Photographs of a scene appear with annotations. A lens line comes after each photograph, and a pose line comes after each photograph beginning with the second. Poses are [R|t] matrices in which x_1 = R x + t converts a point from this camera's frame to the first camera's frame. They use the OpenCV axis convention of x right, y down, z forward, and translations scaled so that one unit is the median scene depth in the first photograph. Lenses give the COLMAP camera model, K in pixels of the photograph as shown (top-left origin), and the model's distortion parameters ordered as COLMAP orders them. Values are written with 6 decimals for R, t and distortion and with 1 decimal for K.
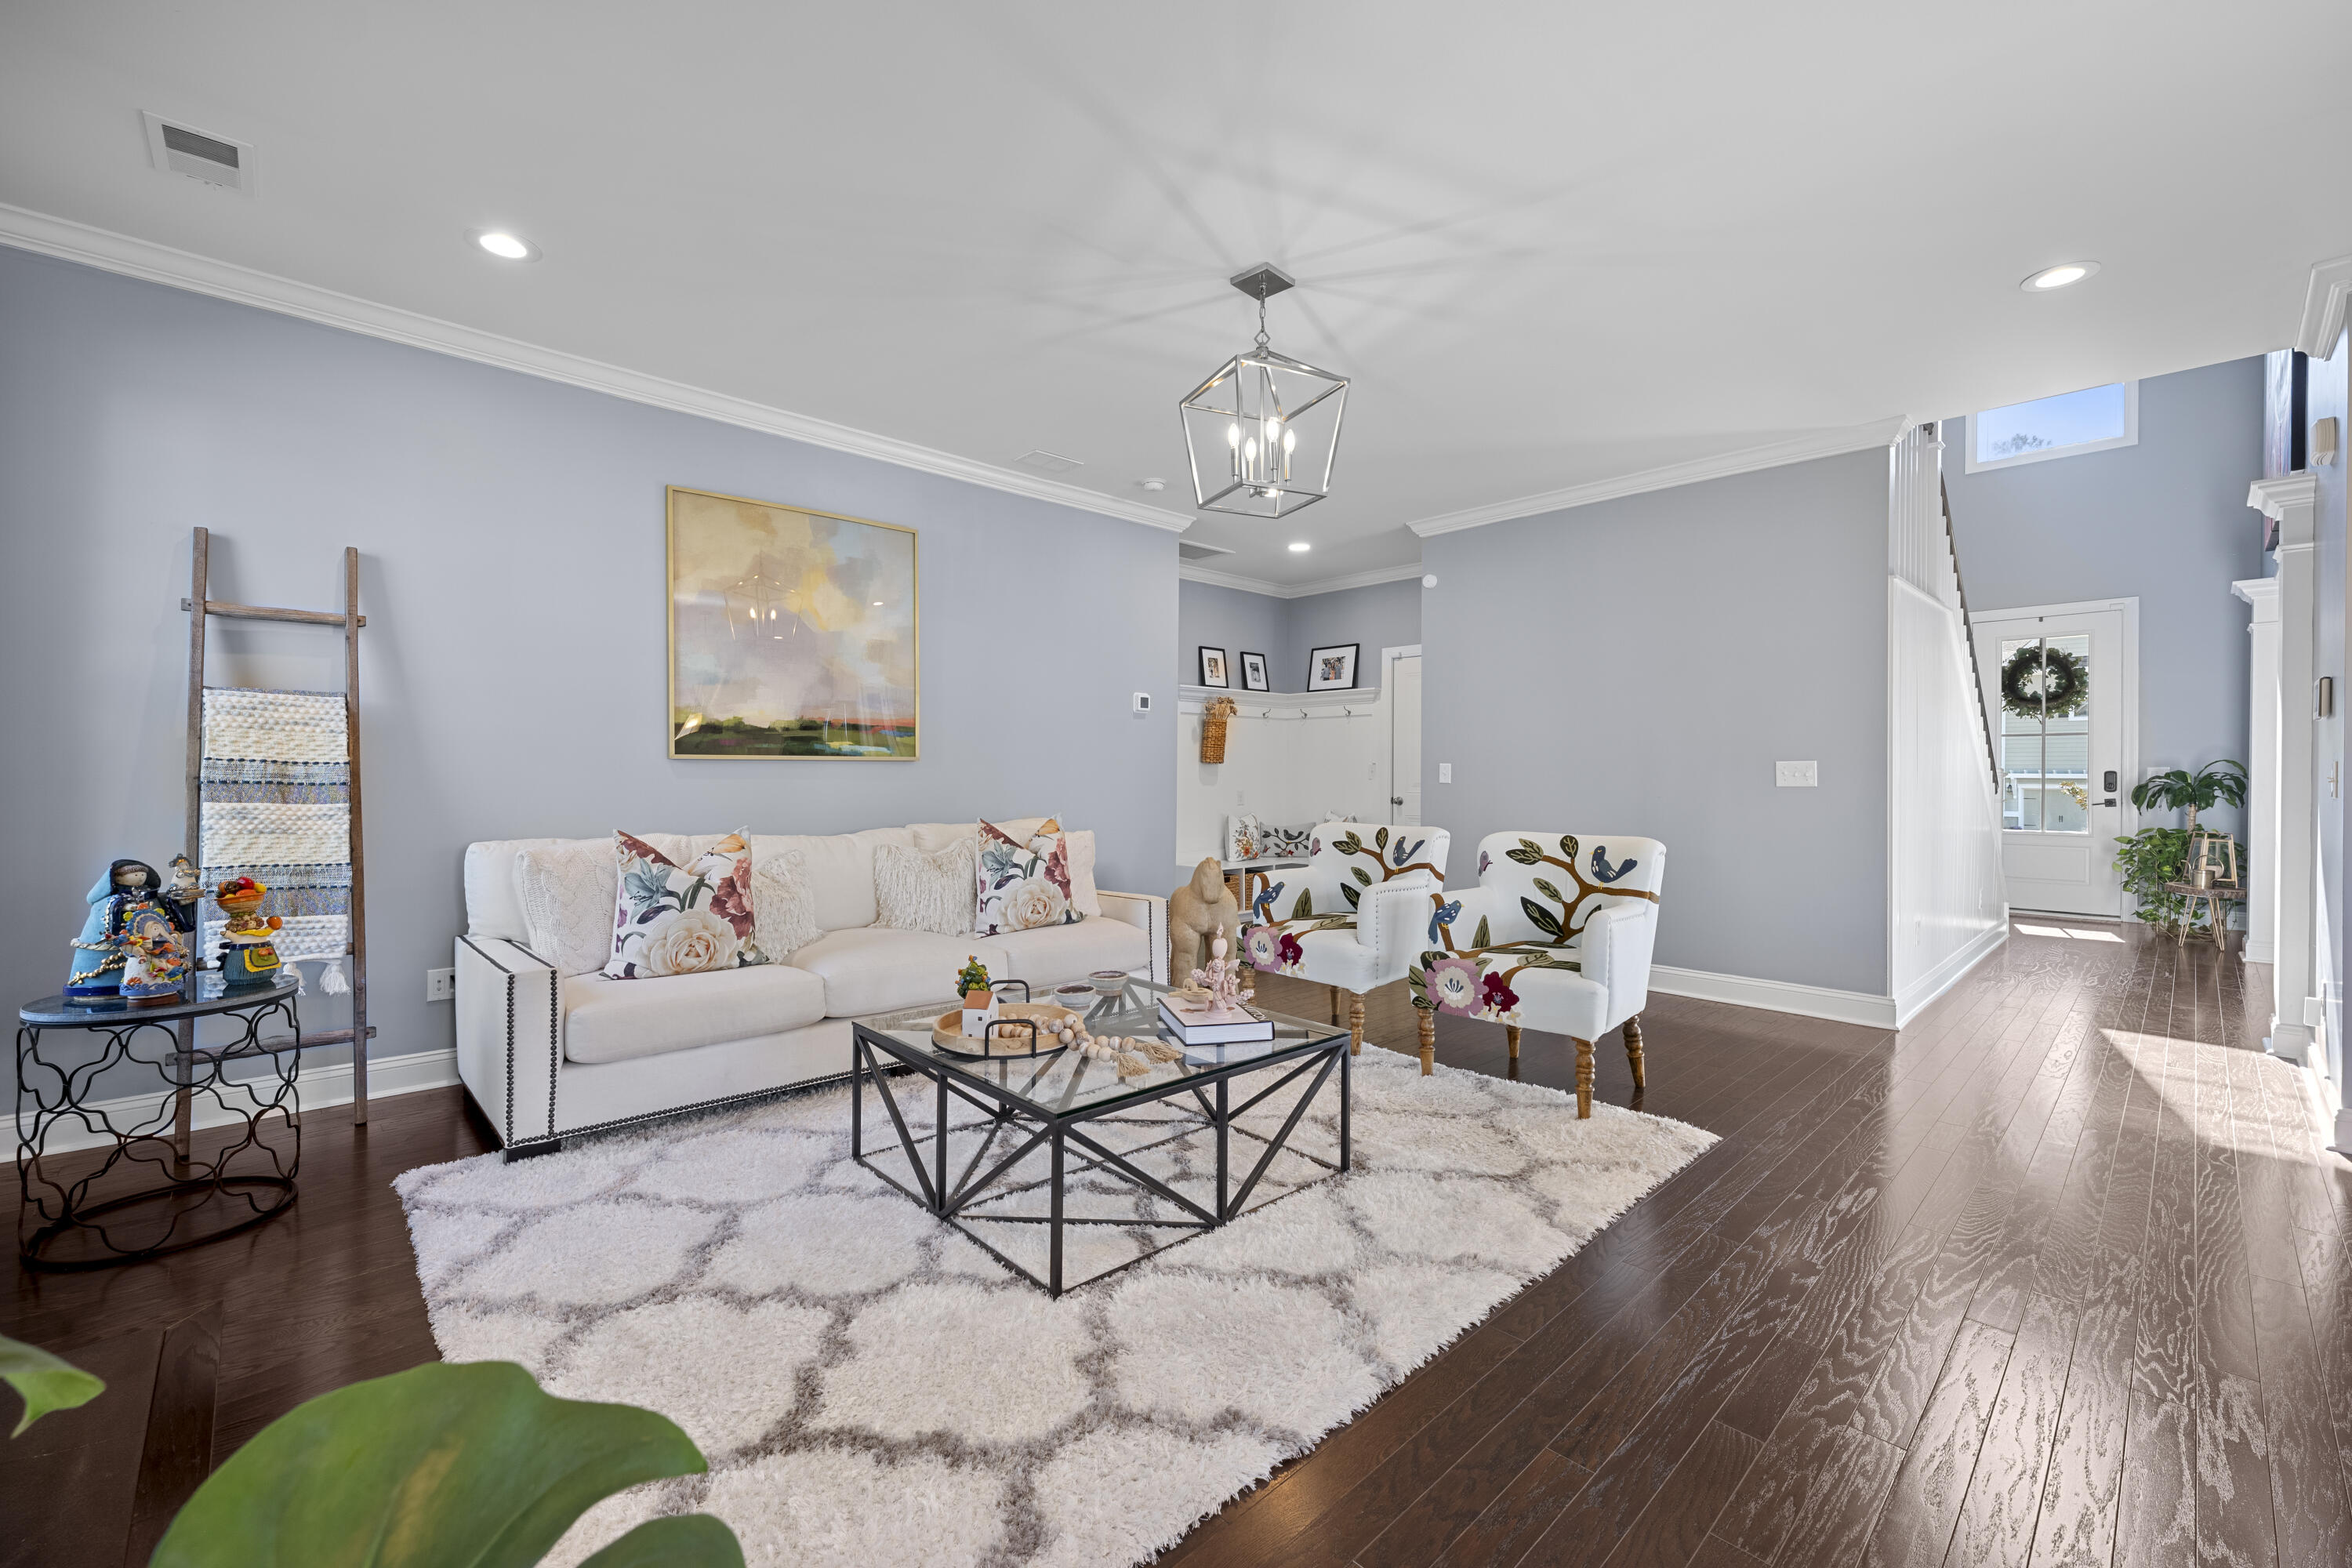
lens RADIAL K [[964.5, 0, 1168.2], [0, 964.5, 773.6], [0, 0, 1]] dist [-0.001903, -0.000316]
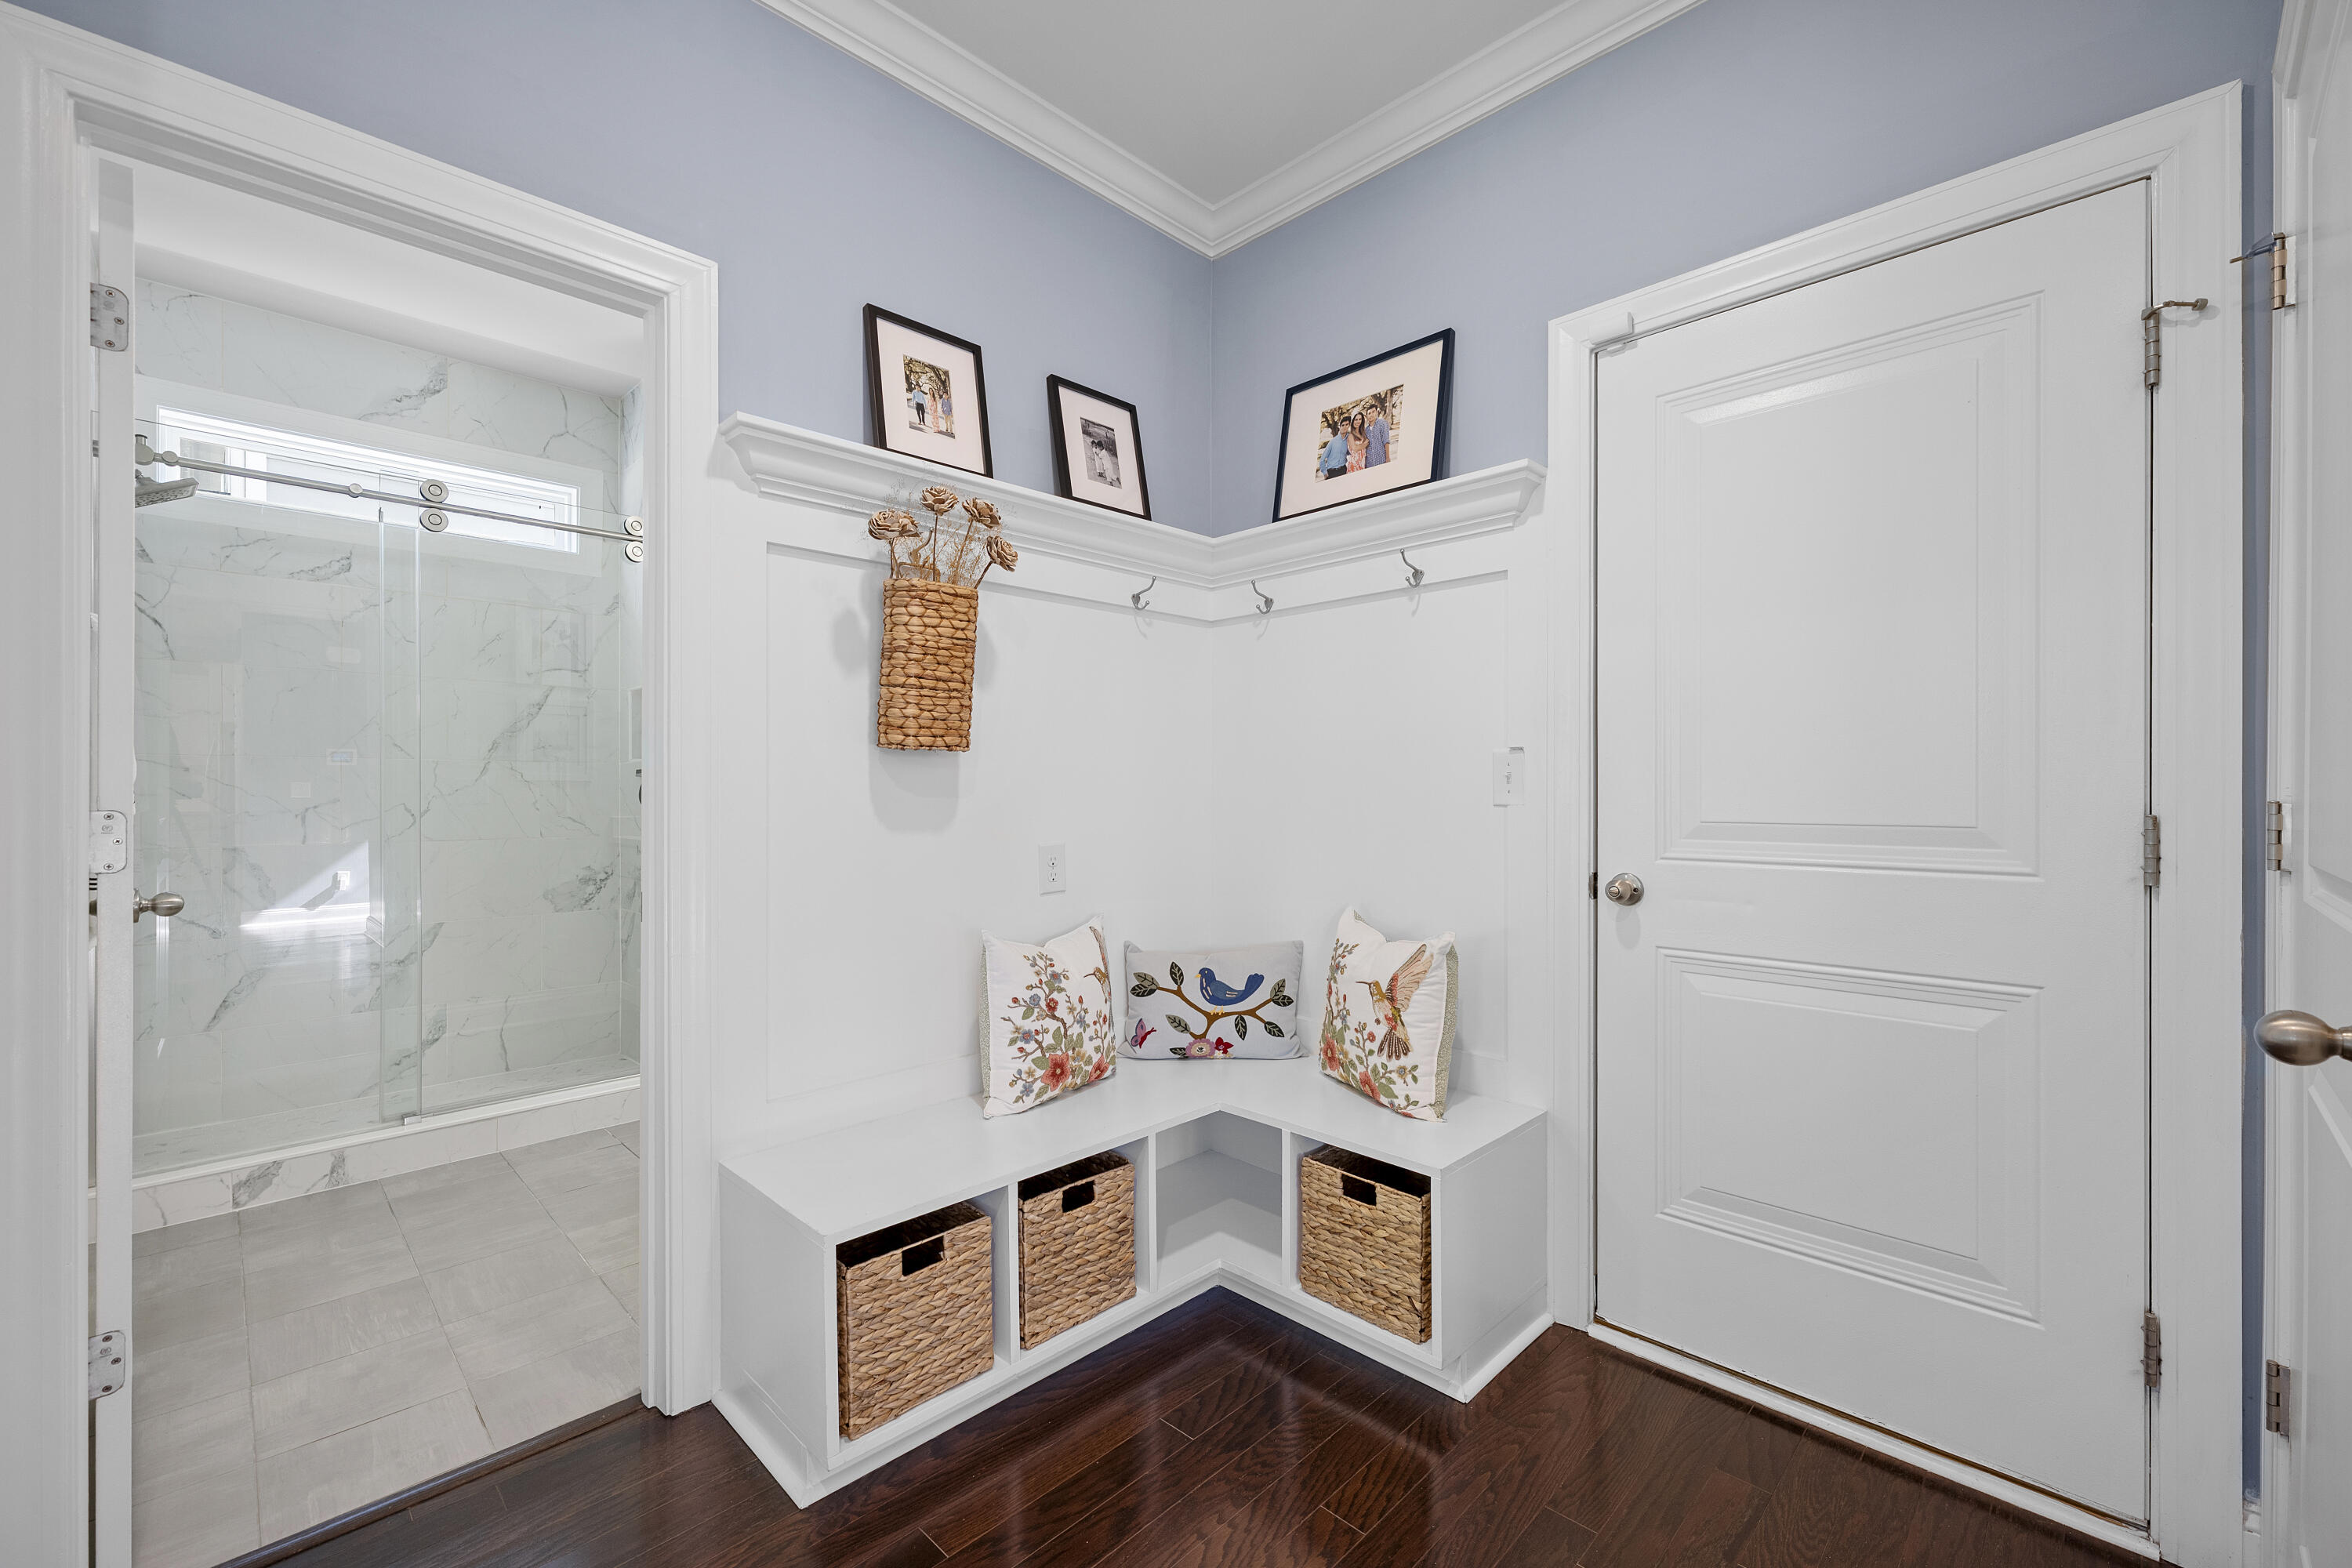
lens RADIAL K [[969.9, 0, 1170.4], [0, 969.9, 790.1], [0, 0, 1]] dist [-0.000181, 0.000120]
pose [[0.999508, -0.004941, 0.030981, 0.247991], [0.004965, 0.999987, -0.000716, 0.002685], [-0.030977, 0.000870, 0.999520, 1.694403]]
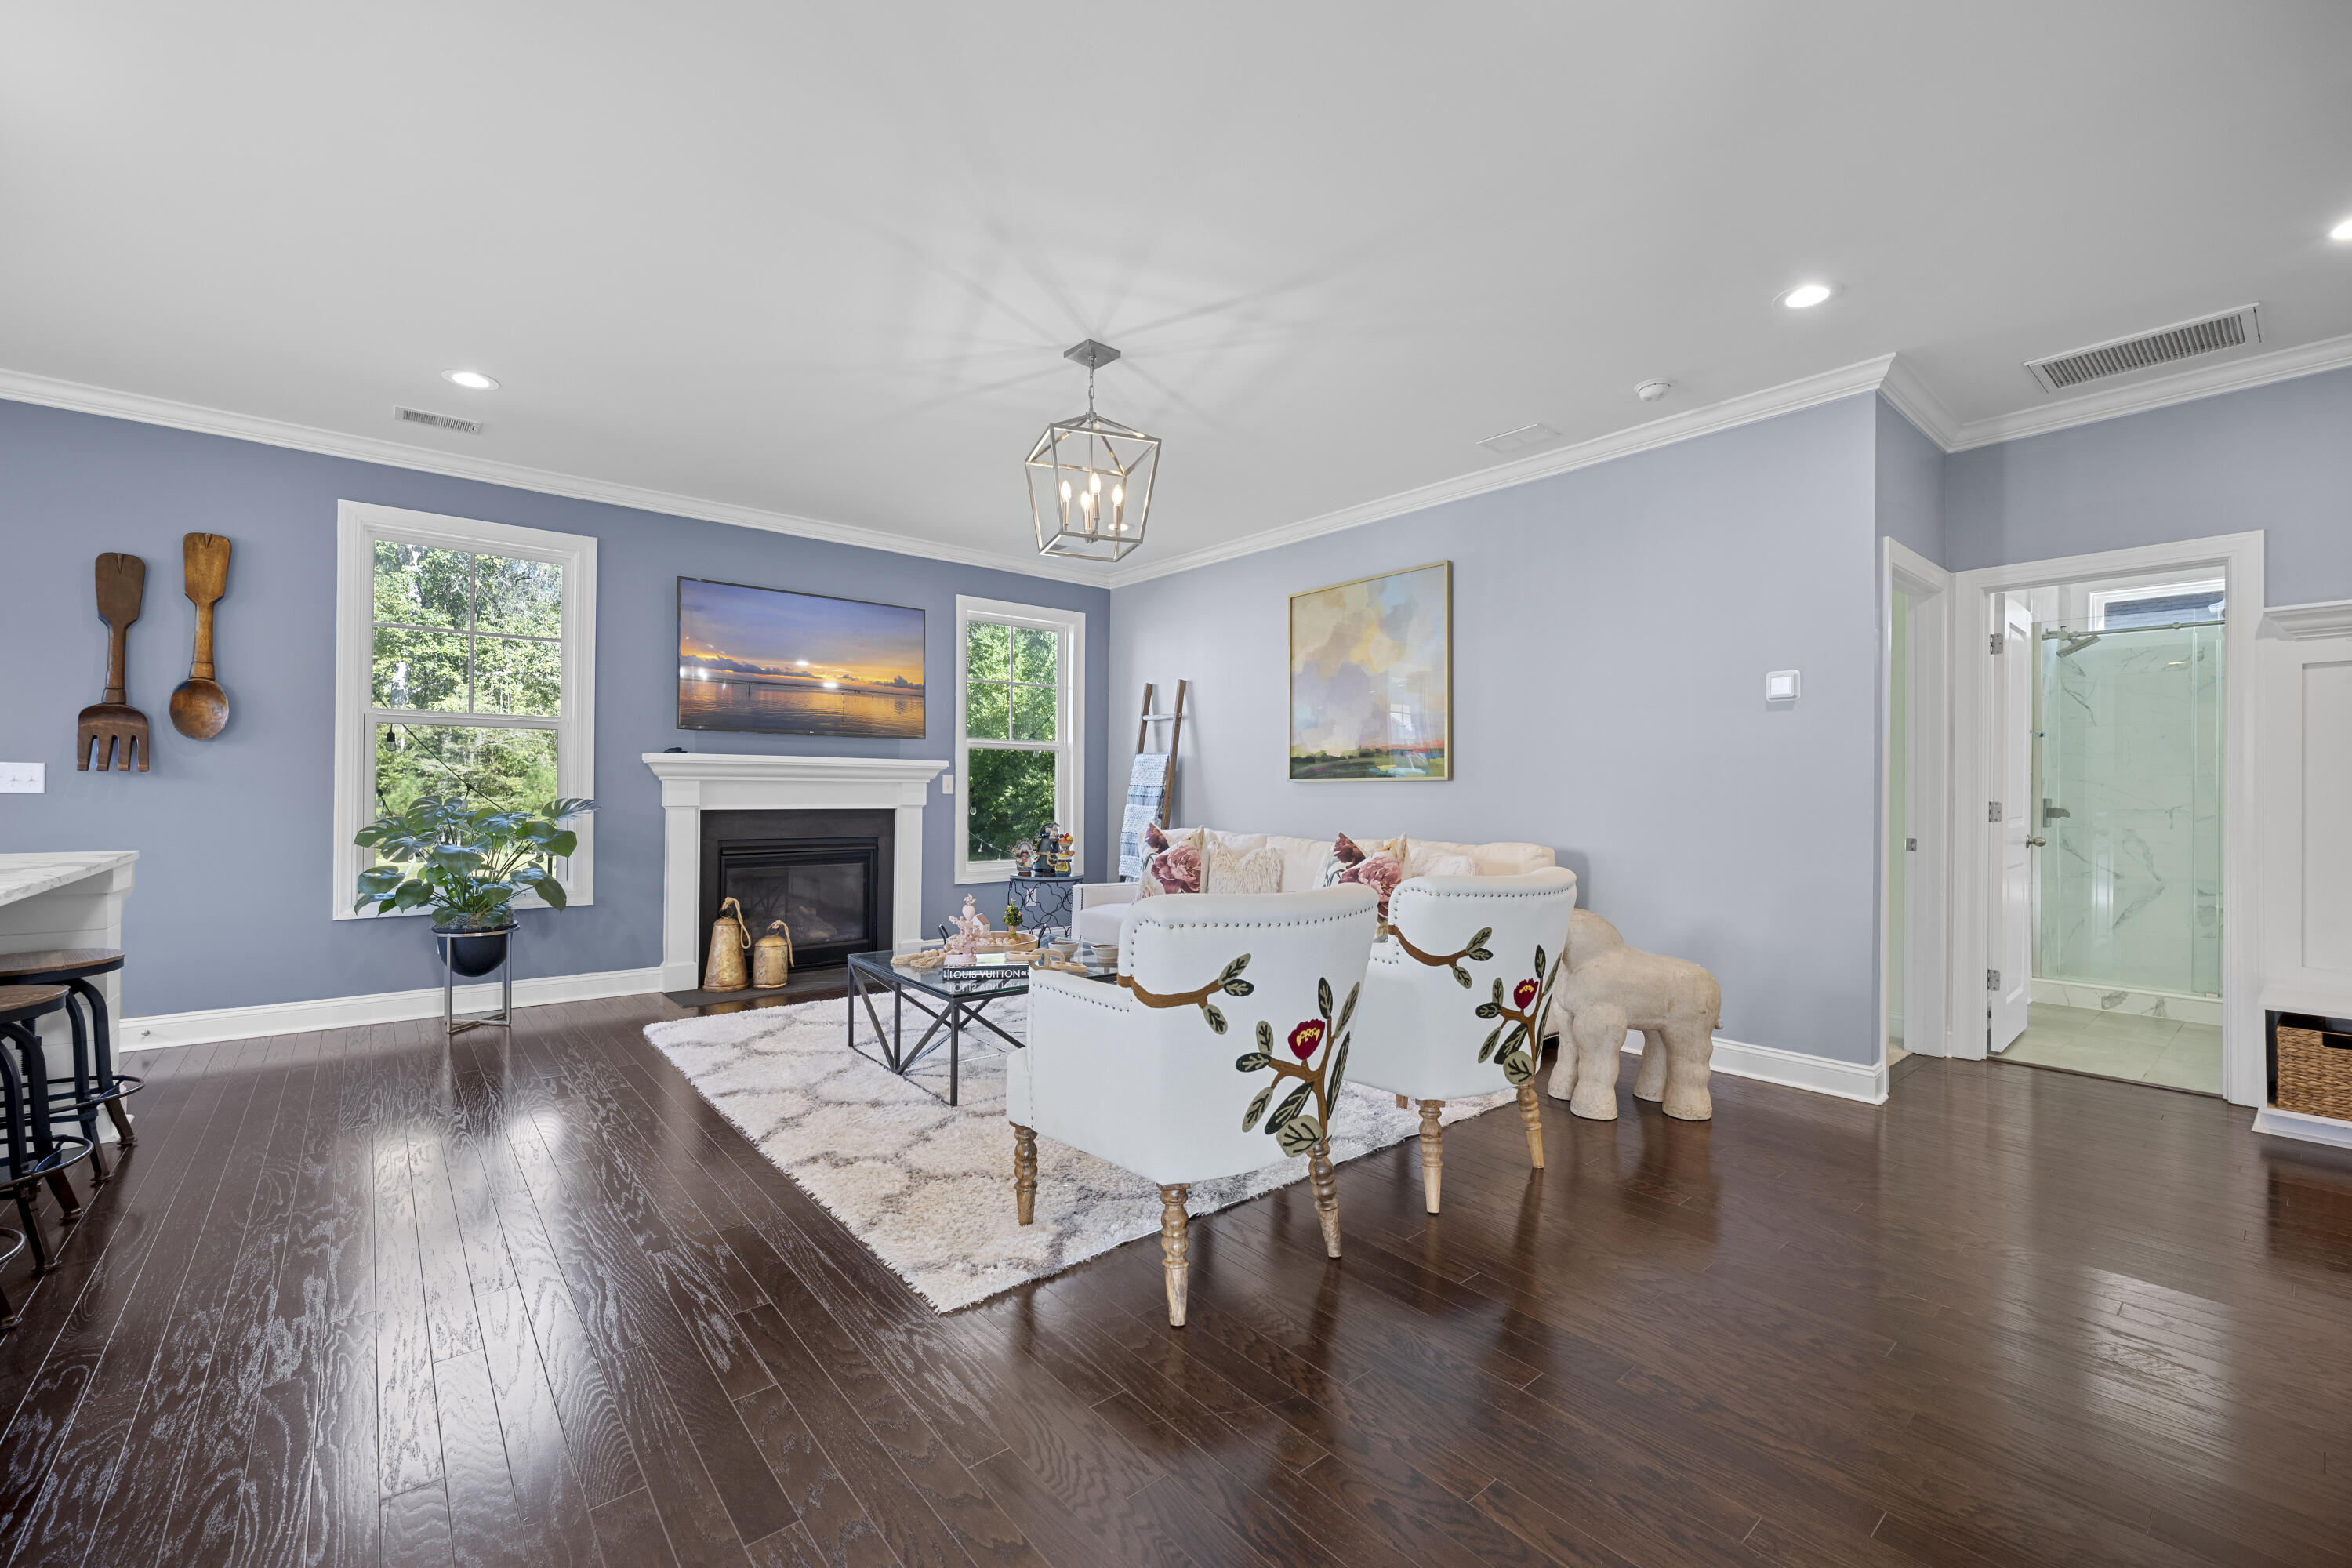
lens RADIAL K [[962.8, 0, 1176.0], [0, 962.8, 784.0], [0, 0, 1]] dist [-0.000115, 0.000028]
pose [[-0.058003, -0.010662, -0.998259, 1.150591], [-0.006404, 0.999926, -0.010307, 0.004538], [0.998296, 0.005795, -0.058067, 1.105021]]
